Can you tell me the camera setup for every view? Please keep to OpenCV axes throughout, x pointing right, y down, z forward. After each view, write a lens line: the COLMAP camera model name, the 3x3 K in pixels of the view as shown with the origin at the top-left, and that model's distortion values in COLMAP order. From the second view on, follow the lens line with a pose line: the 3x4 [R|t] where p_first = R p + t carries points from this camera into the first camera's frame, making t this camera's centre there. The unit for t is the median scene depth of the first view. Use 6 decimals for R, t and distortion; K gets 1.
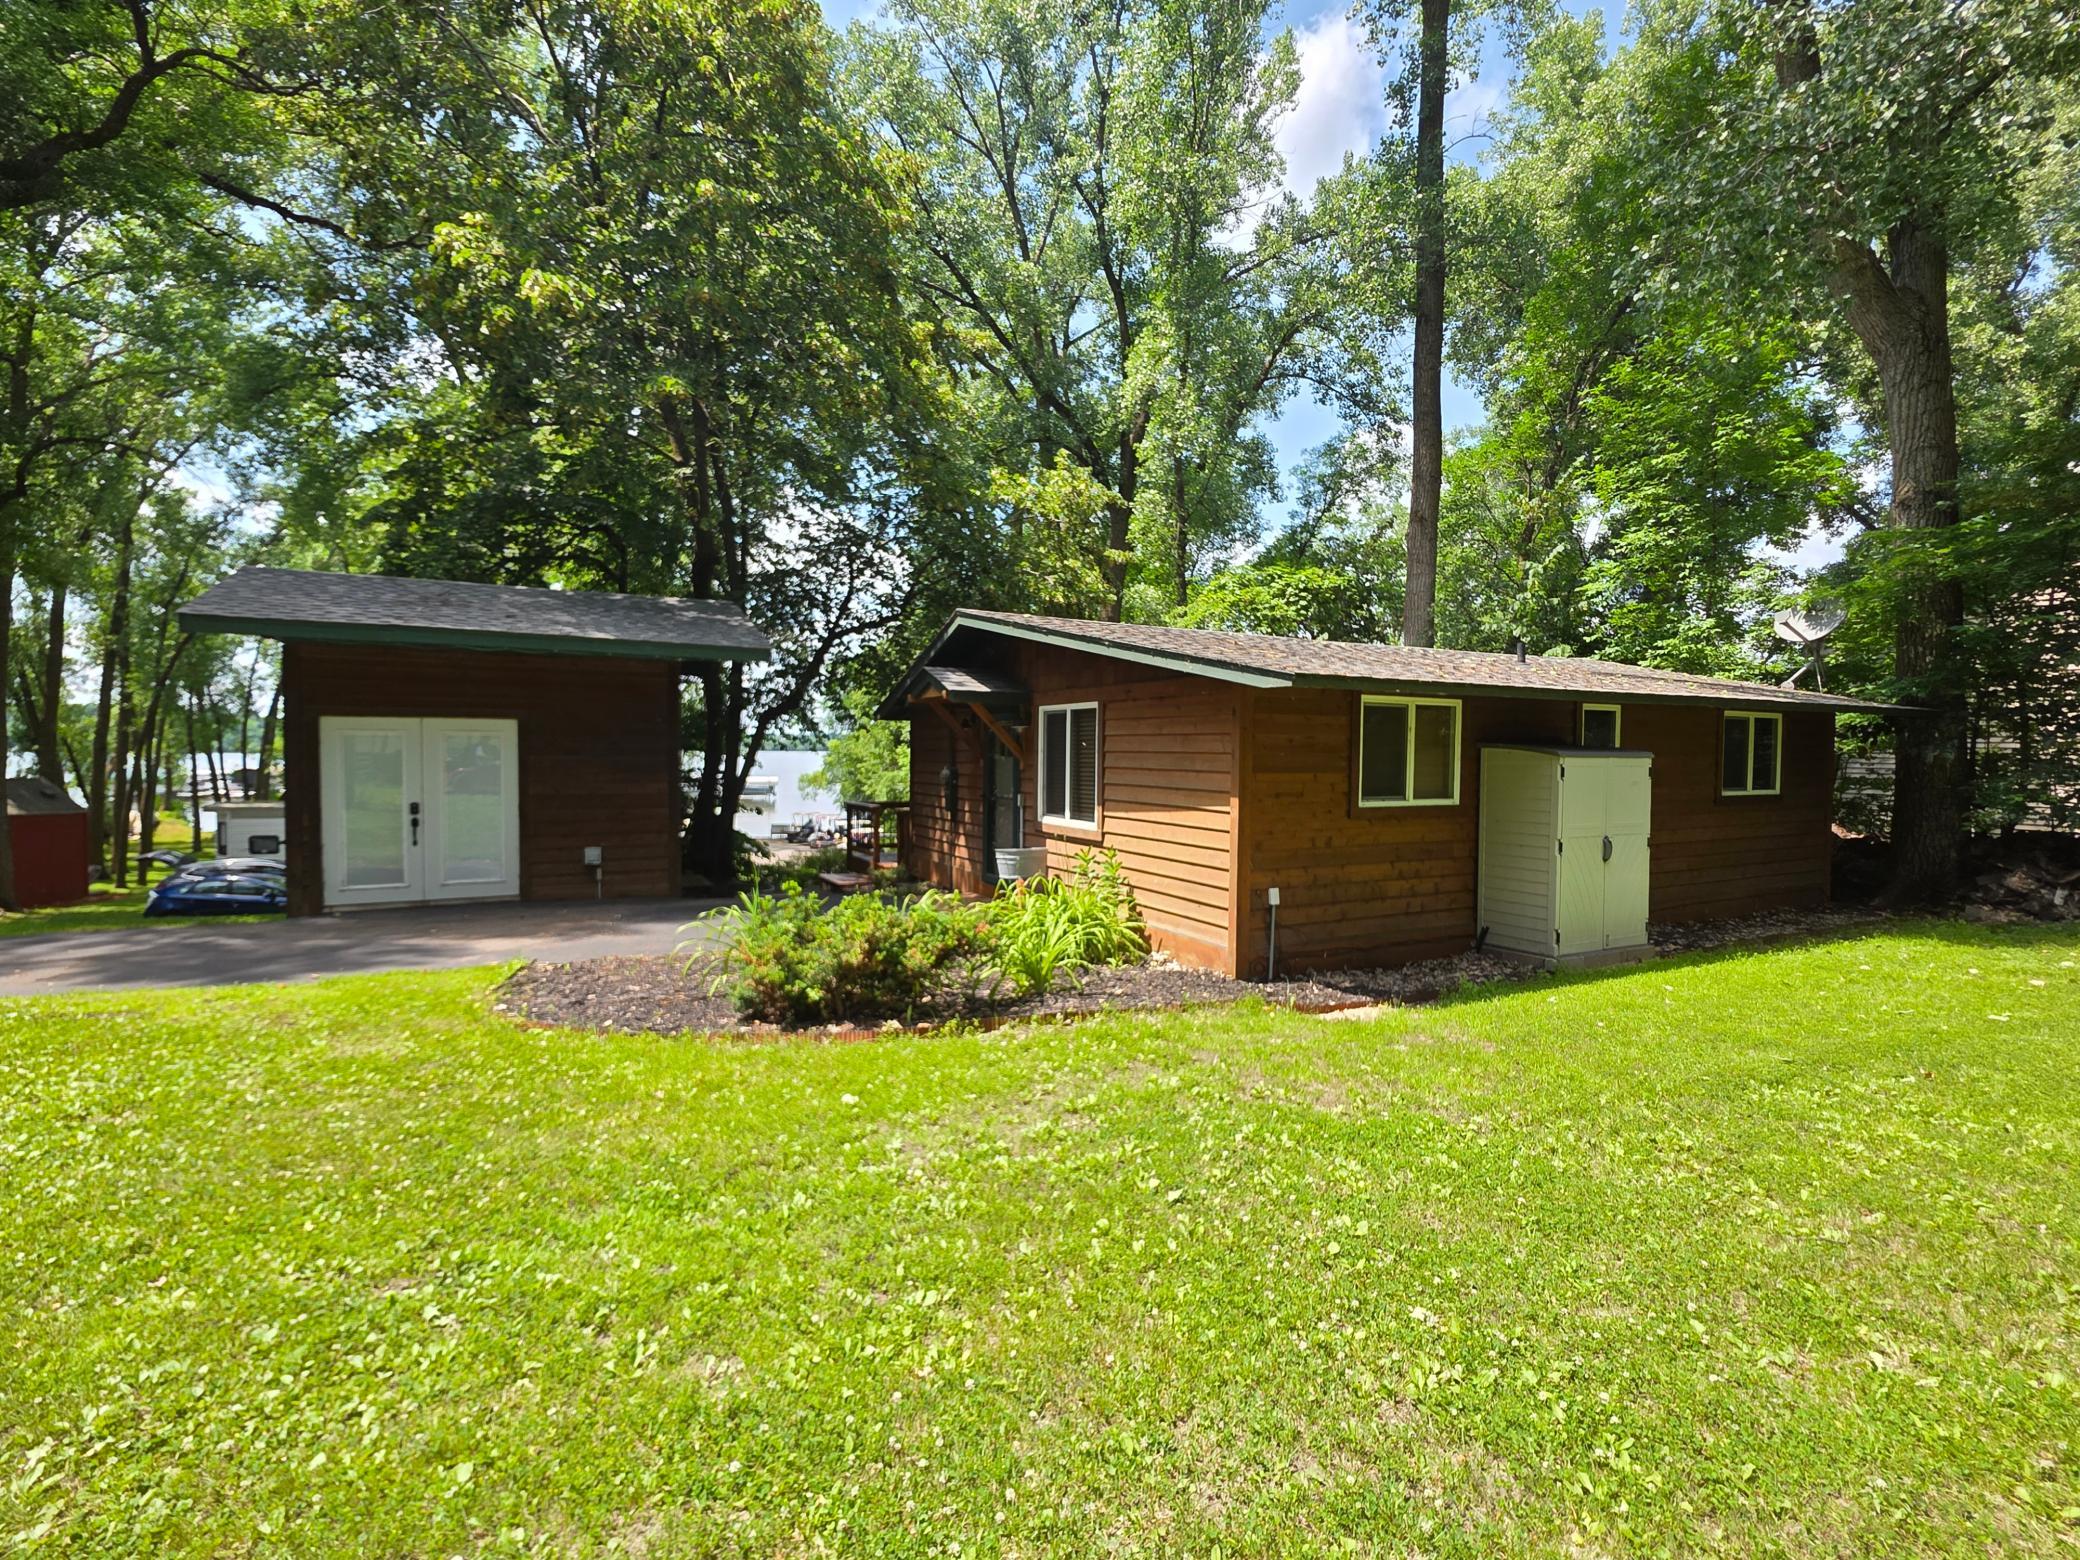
lens RADIAL K [[996.1, 0, 1061.7], [0, 996.1, 799.2], [0, 0, 1]] dist [-0.003446, 0.003760]
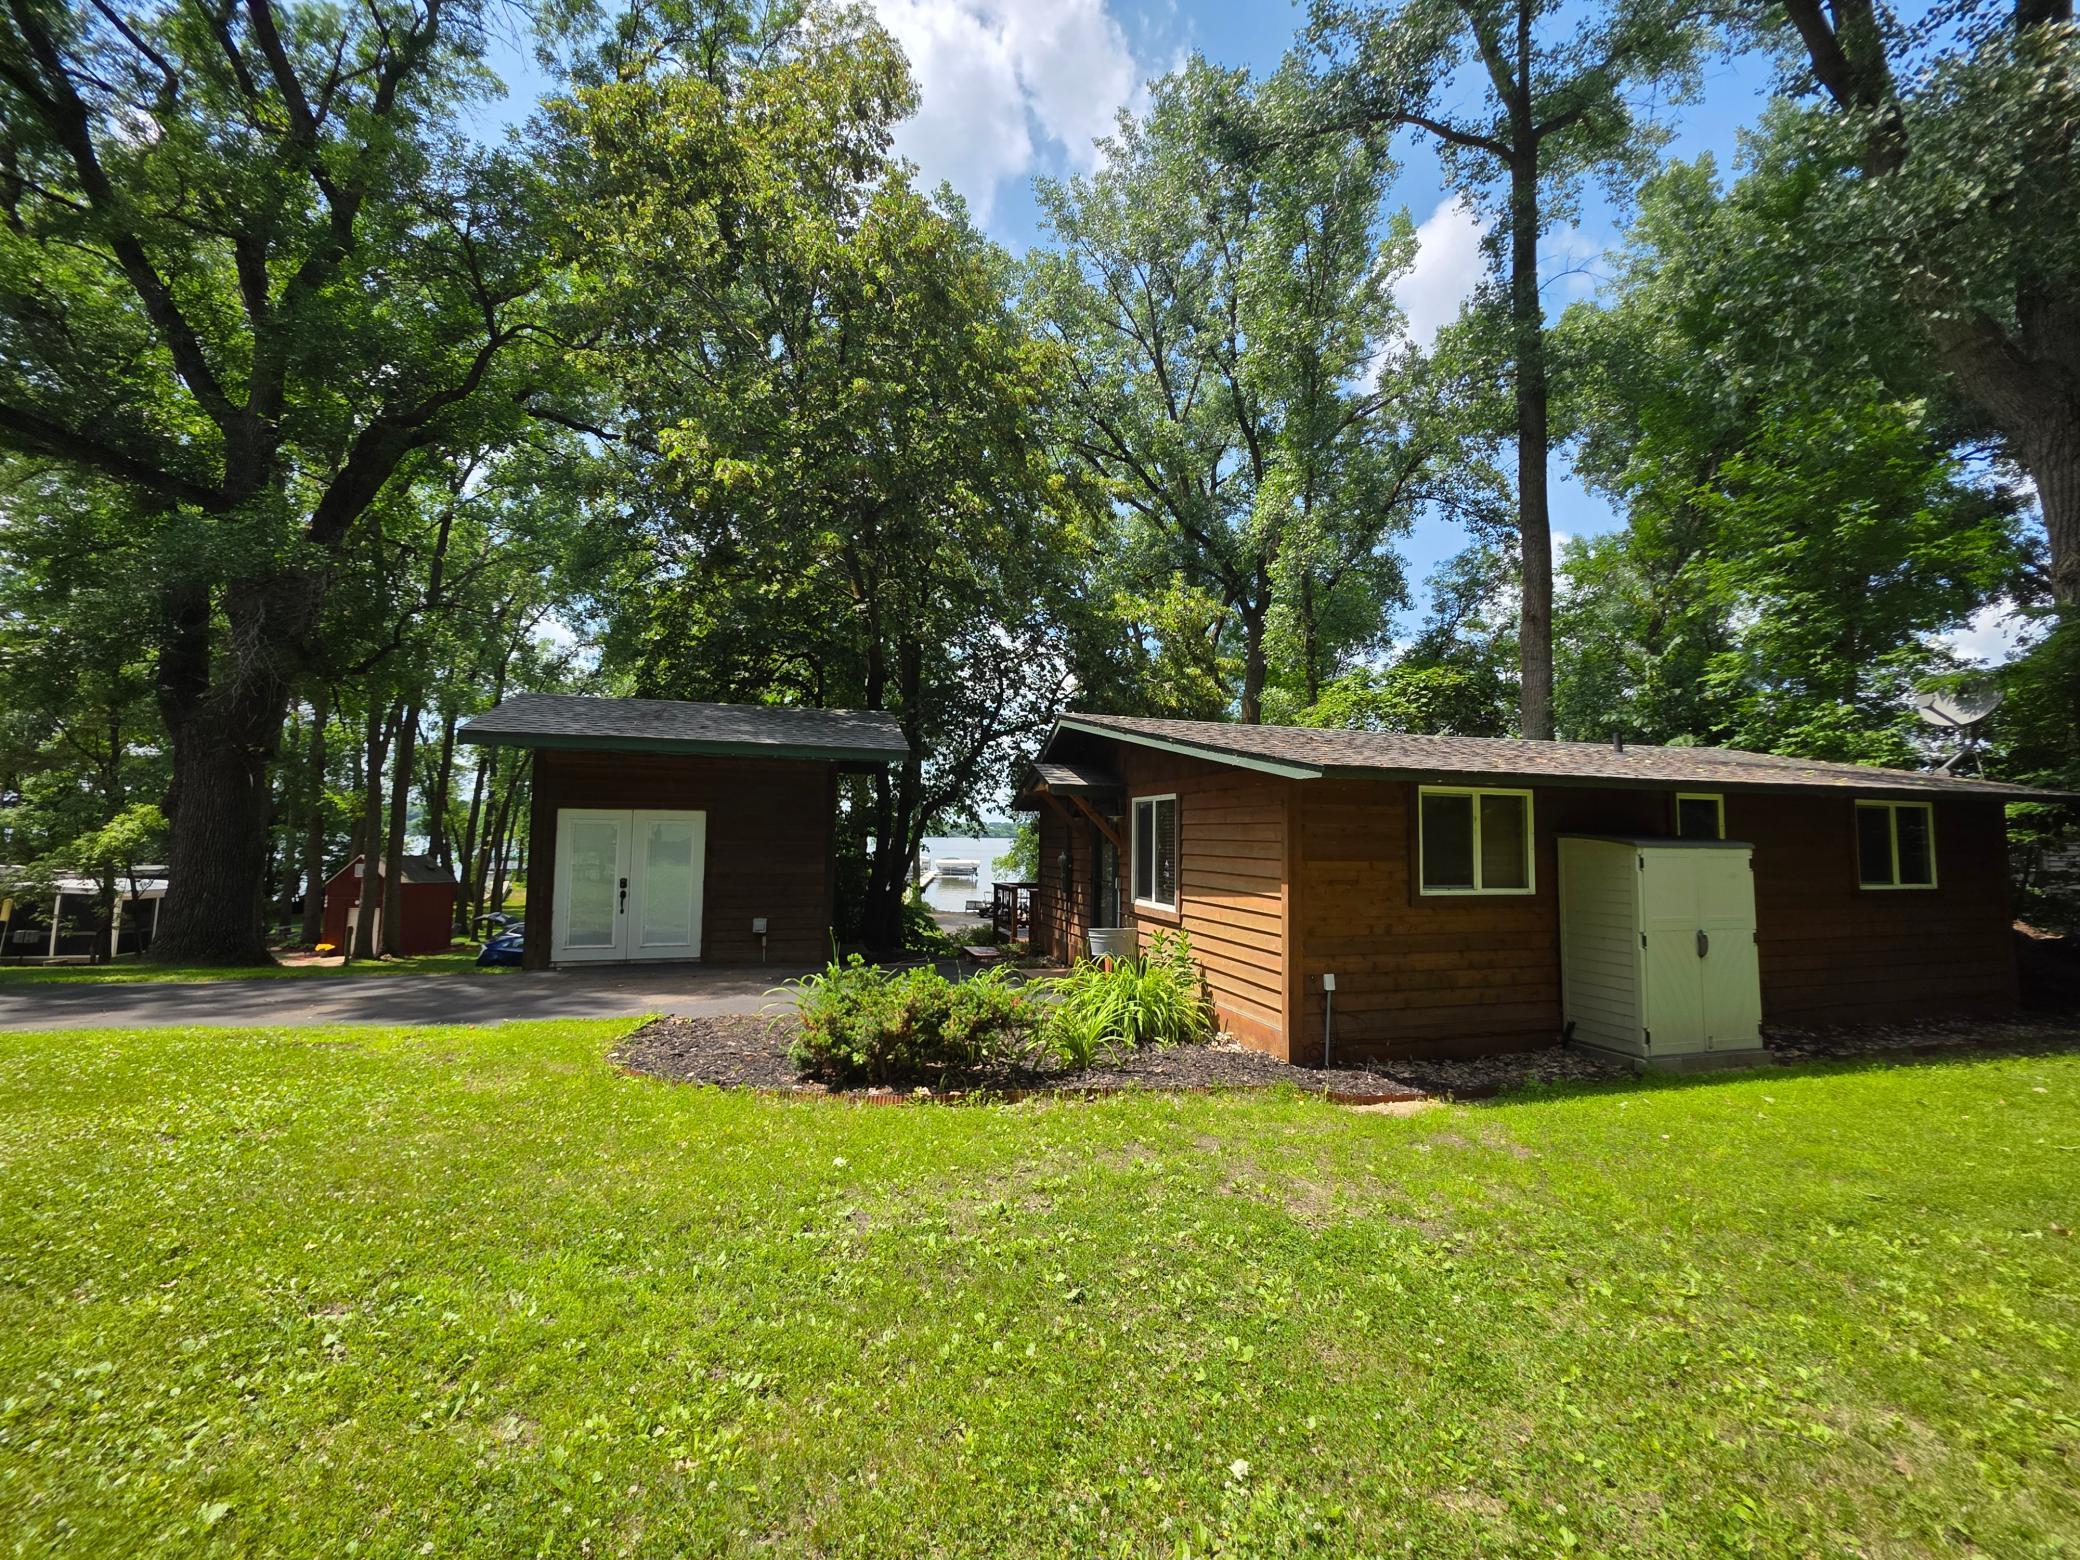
lens RADIAL K [[884.4, 0, 1056.6], [0, 884.4, 777.8], [0, 0, 1]] dist [-0.002048, 0.002229]
pose [[0.980436, -0.009047, -0.196630, 0.097924], [-0.013997, 0.993210, -0.115490, -0.001563], [0.196339, 0.115982, 0.973652, 0.033425]]
